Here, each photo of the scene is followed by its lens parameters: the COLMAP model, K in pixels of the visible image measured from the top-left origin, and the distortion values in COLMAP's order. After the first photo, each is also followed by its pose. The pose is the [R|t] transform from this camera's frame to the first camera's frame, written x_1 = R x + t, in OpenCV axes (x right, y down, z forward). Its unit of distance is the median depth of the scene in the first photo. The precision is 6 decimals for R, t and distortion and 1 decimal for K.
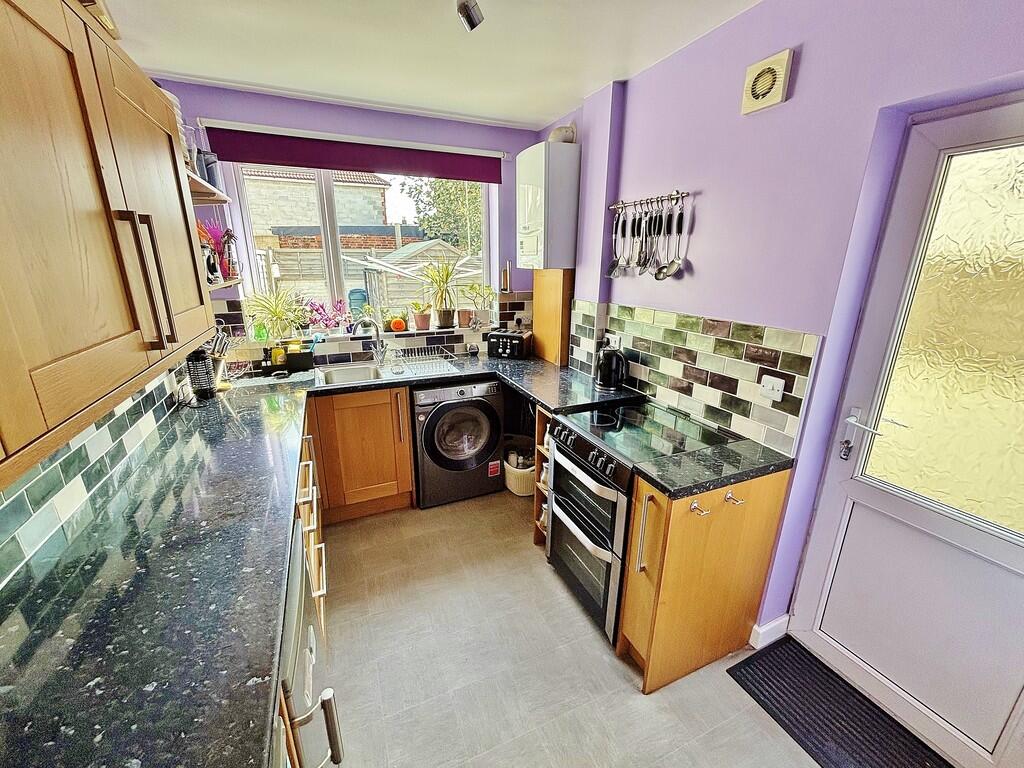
lens RADIAL K [[410.9, 0, 512.0], [0, 410.9, 384.0], [0, 0, 1]] dist [-0.000335, -0.000289]
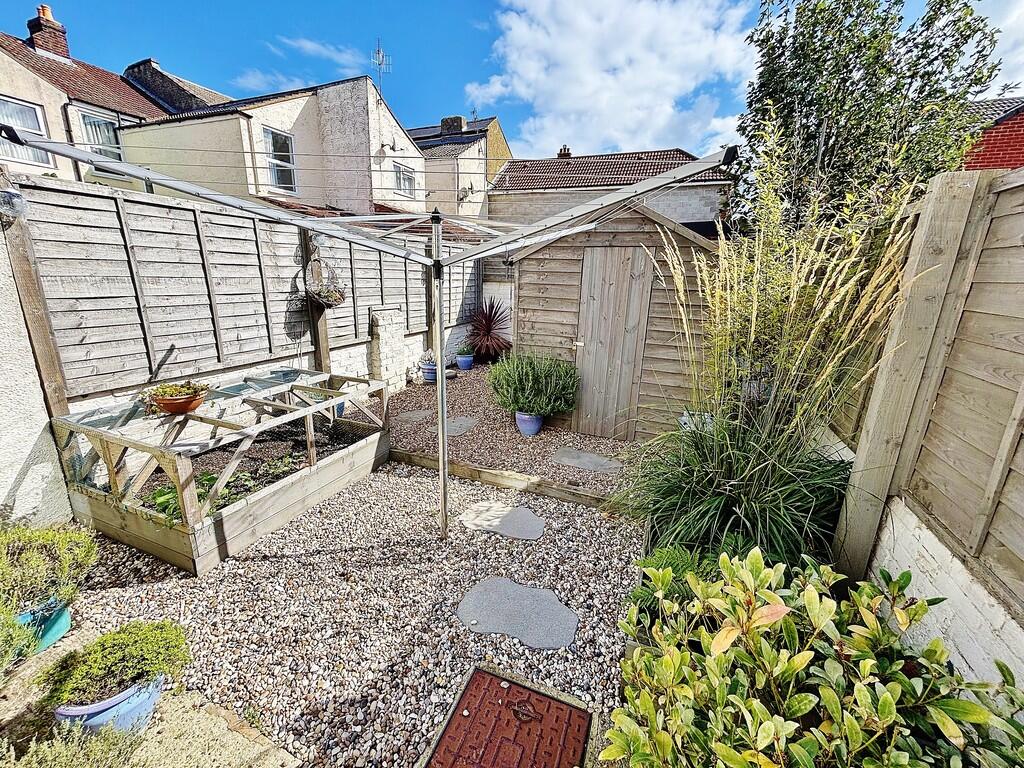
lens RADIAL K [[410.9, 0, 512.0], [0, 410.9, 384.0], [0, 0, 1]] dist [-0.000335, -0.000289]
pose [[0.688174, 0.200121, -0.697401, 0.268265], [-0.231471, 0.971537, 0.050376, -0.290808], [0.687632, 0.126760, 0.714909, 1.304040]]
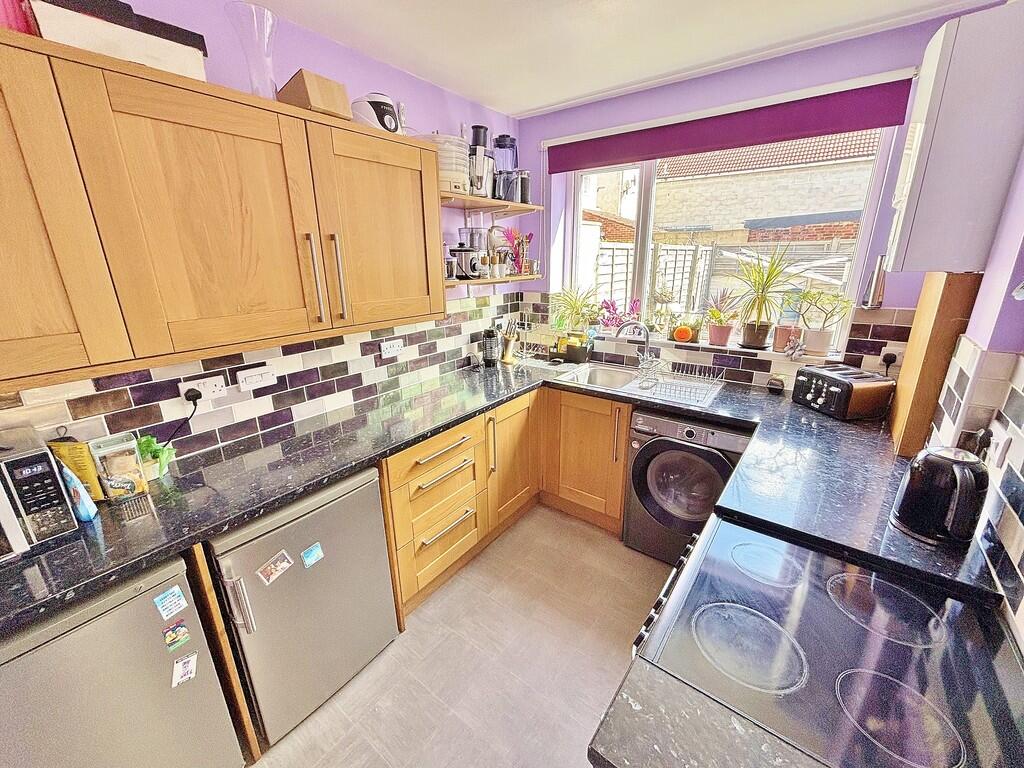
lens RADIAL K [[410.9, 0, 512.0], [0, 410.9, 384.0], [0, 0, 1]] dist [-0.000335, -0.000289]
pose [[0.484113, 0.248114, -0.839091, 0.279207], [-0.236216, 0.960409, 0.147702, -0.085357], [0.842518, 0.126702, 0.523555, 0.271104]]
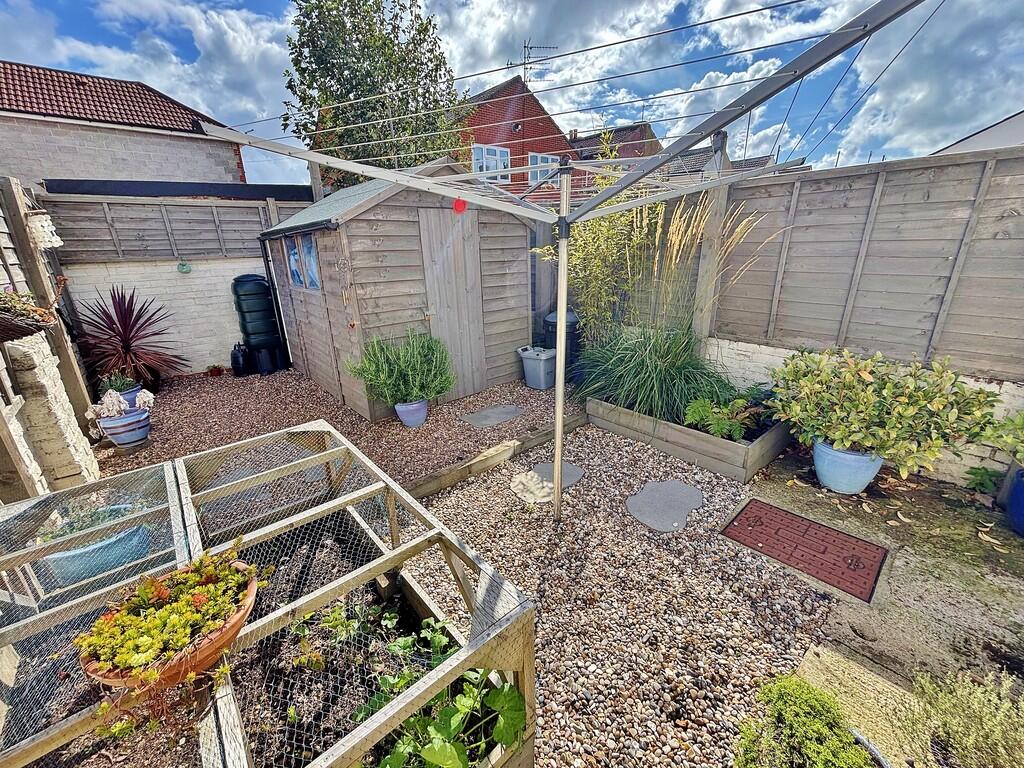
lens RADIAL K [[410.9, 0, 512.0], [0, 410.9, 384.0], [0, 0, 1]] dist [-0.000335, -0.000289]
pose [[0.957705, -0.117151, 0.262825, -0.592678], [0.109279, 0.993018, 0.044424, -0.216025], [-0.266194, -0.013824, 0.963820, 1.112782]]
